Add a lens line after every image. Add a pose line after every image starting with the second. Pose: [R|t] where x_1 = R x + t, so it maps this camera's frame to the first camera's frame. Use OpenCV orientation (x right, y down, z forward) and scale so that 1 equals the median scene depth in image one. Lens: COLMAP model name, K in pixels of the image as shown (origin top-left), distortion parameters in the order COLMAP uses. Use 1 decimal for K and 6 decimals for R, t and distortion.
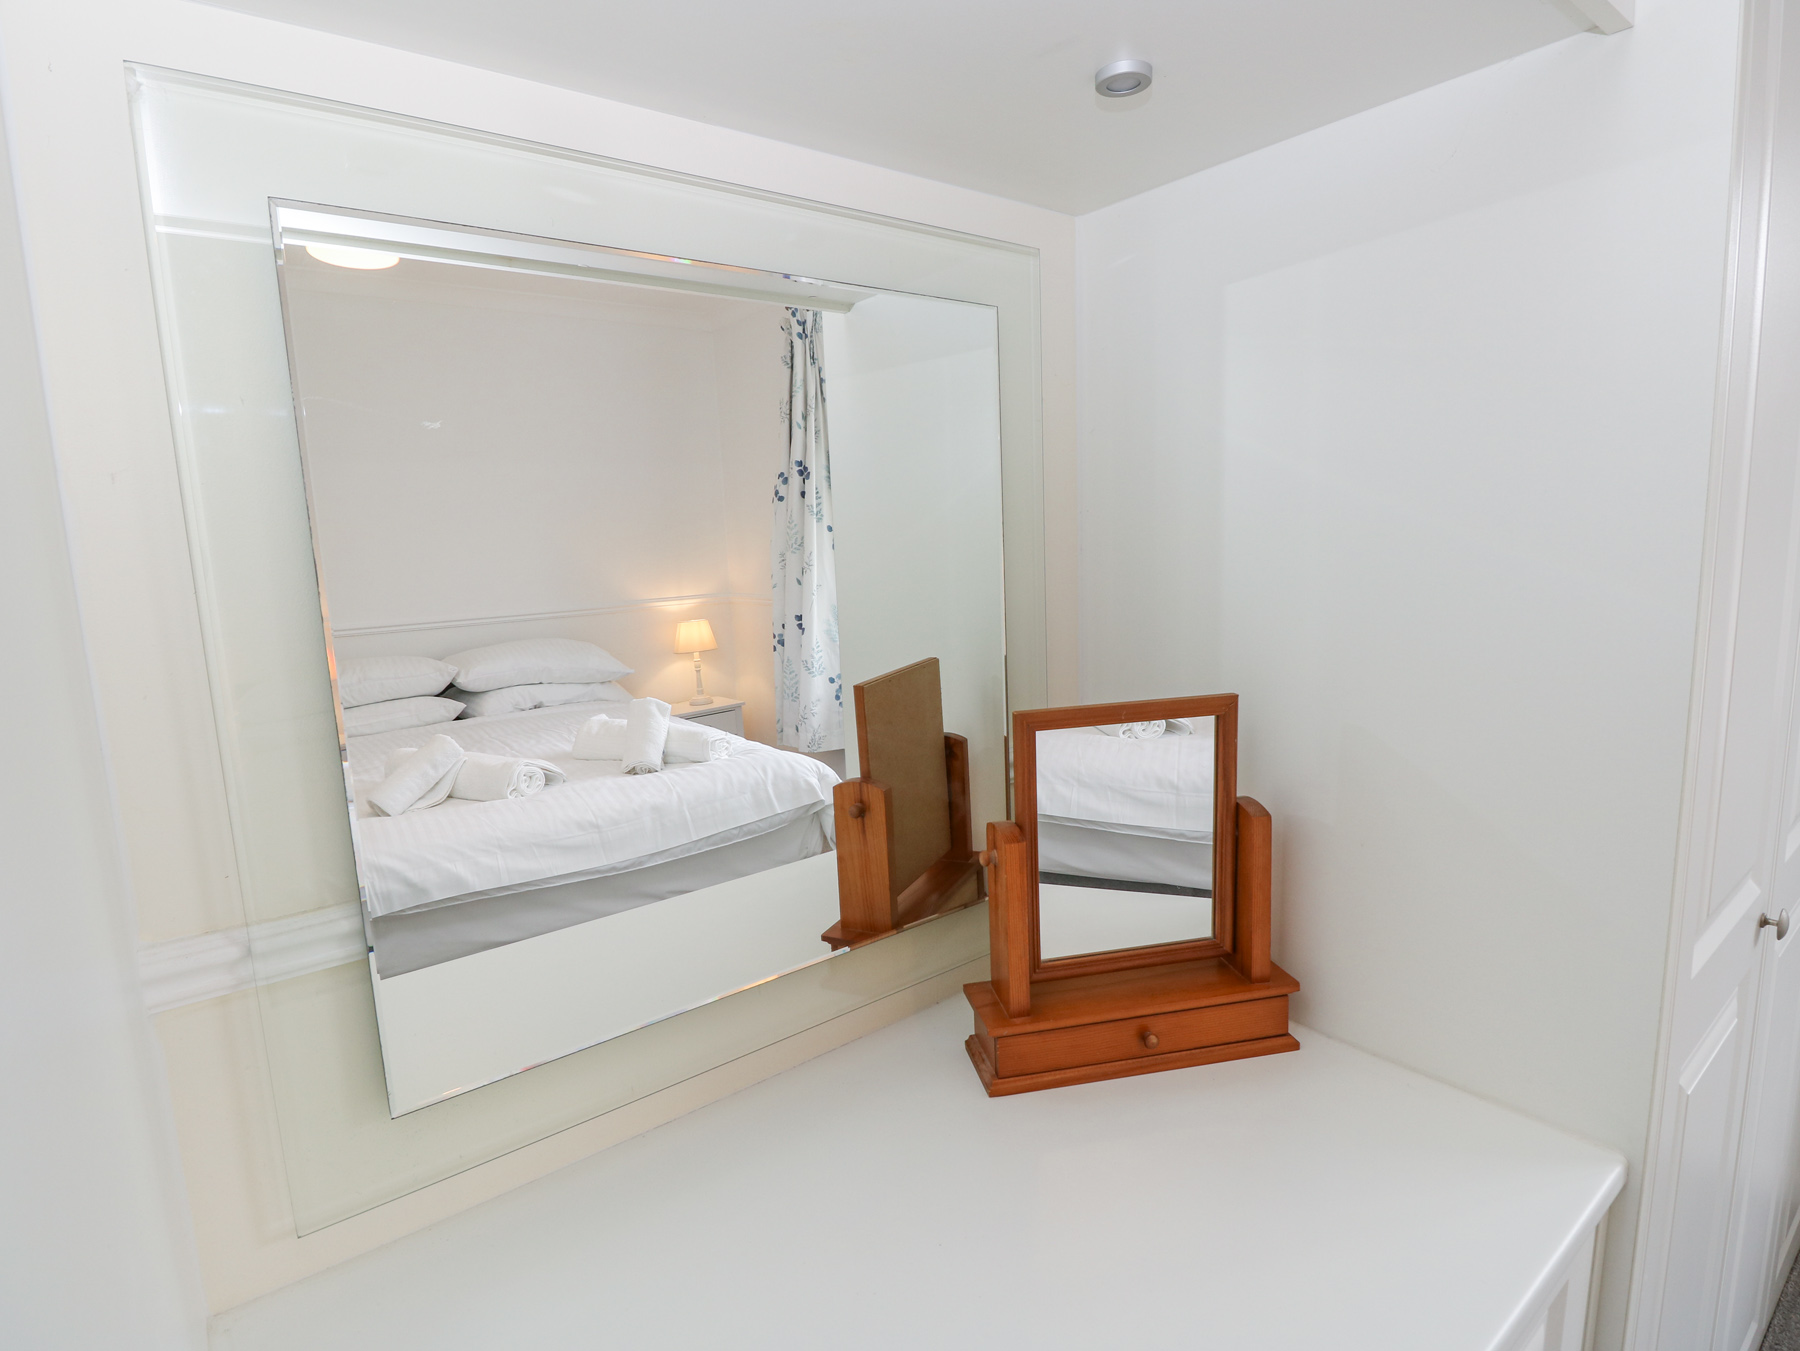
lens RADIAL K [[935.2, 0, 896.9], [0, 935.2, 663.7], [0, 0, 1]] dist [0.007269, -0.018181]
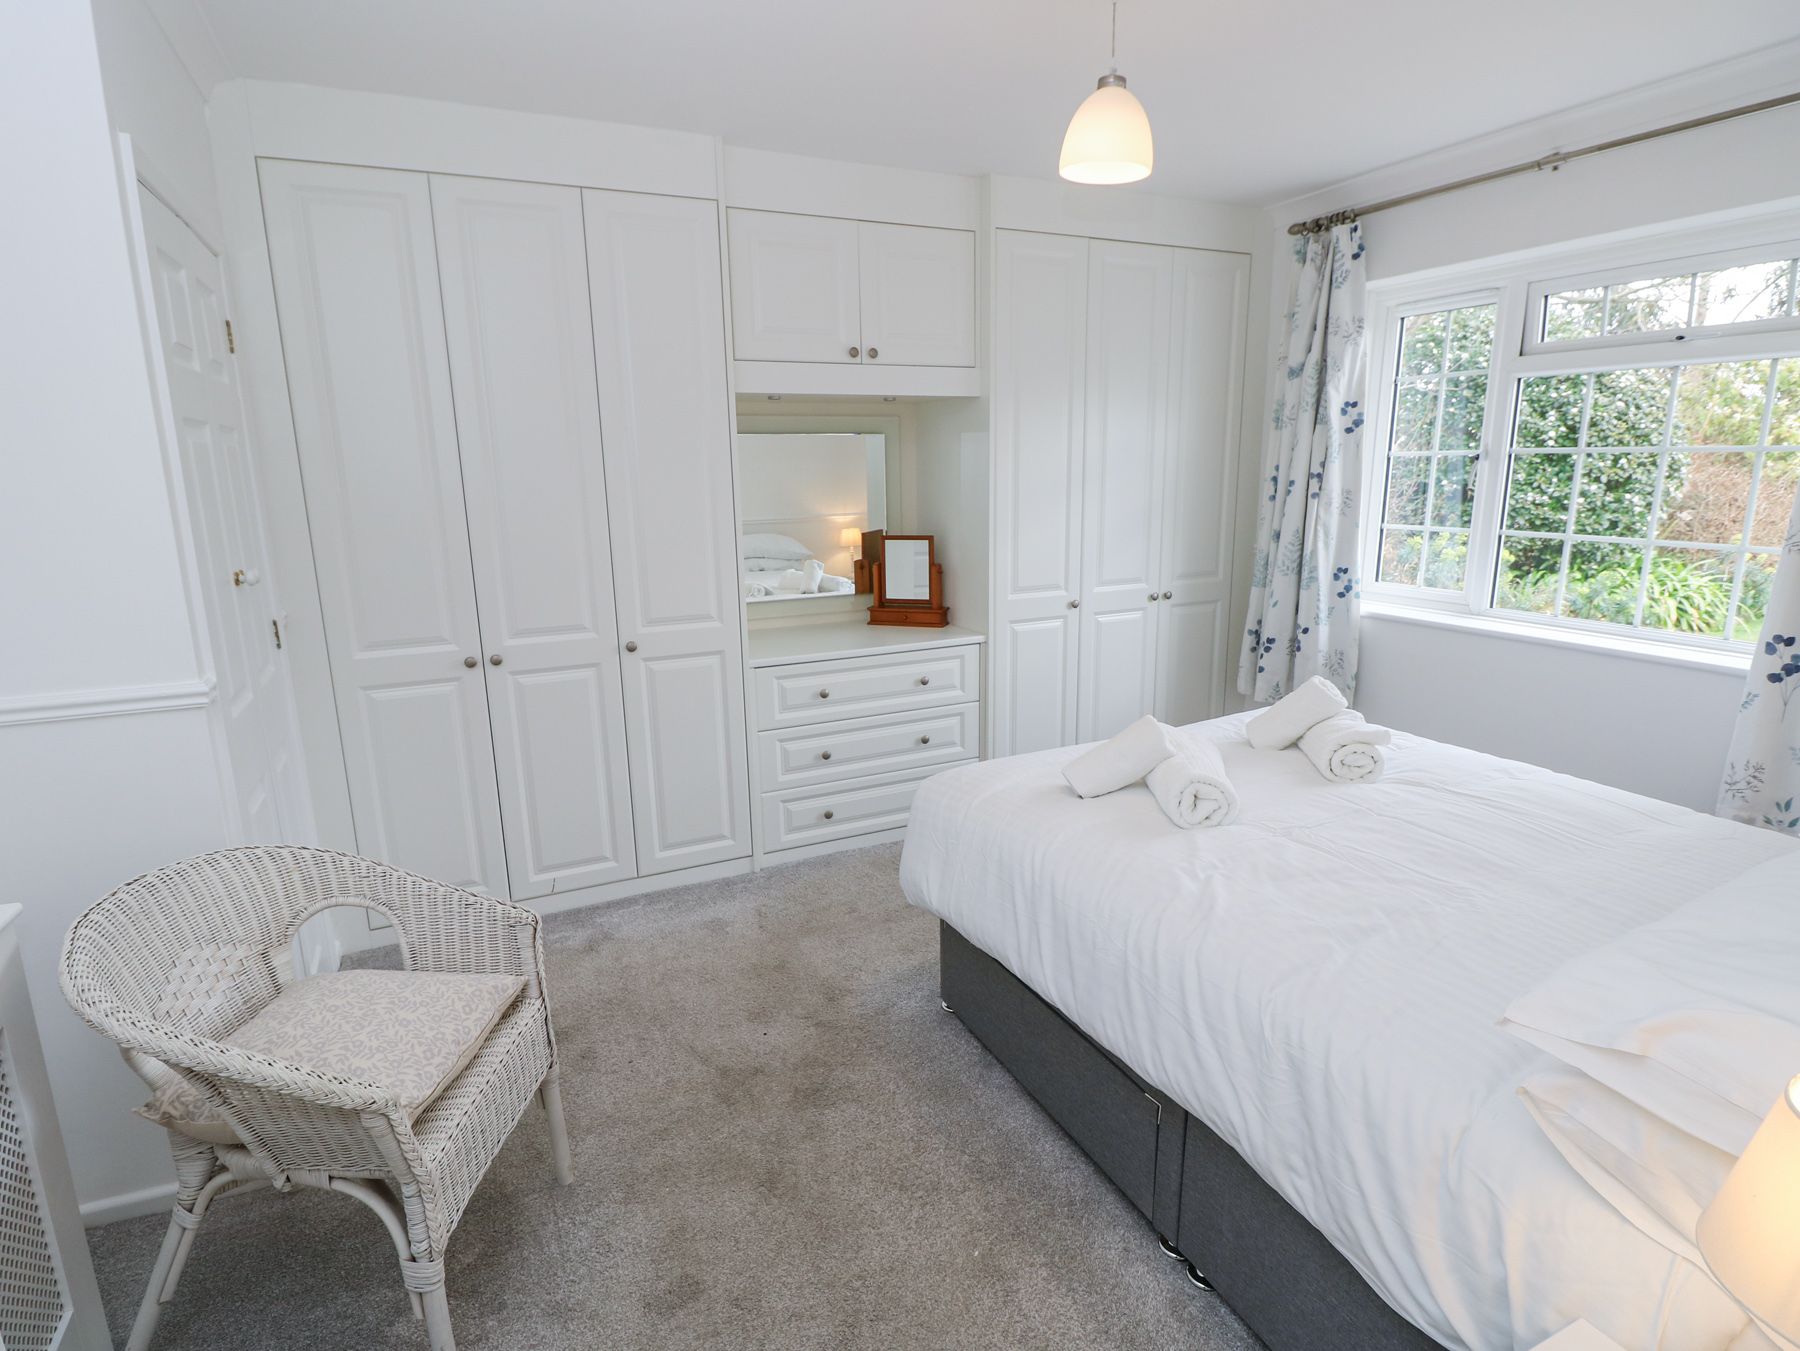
lens RADIAL K [[935.2, 0, 896.9], [0, 935.2, 663.7], [0, 0, 1]] dist [0.007269, -0.018181]
pose [[0.975829, 0.074340, -0.205505, 1.020595], [-0.059143, 0.995108, 0.079138, 0.263850], [0.210382, -0.065071, 0.975451, -2.864107]]
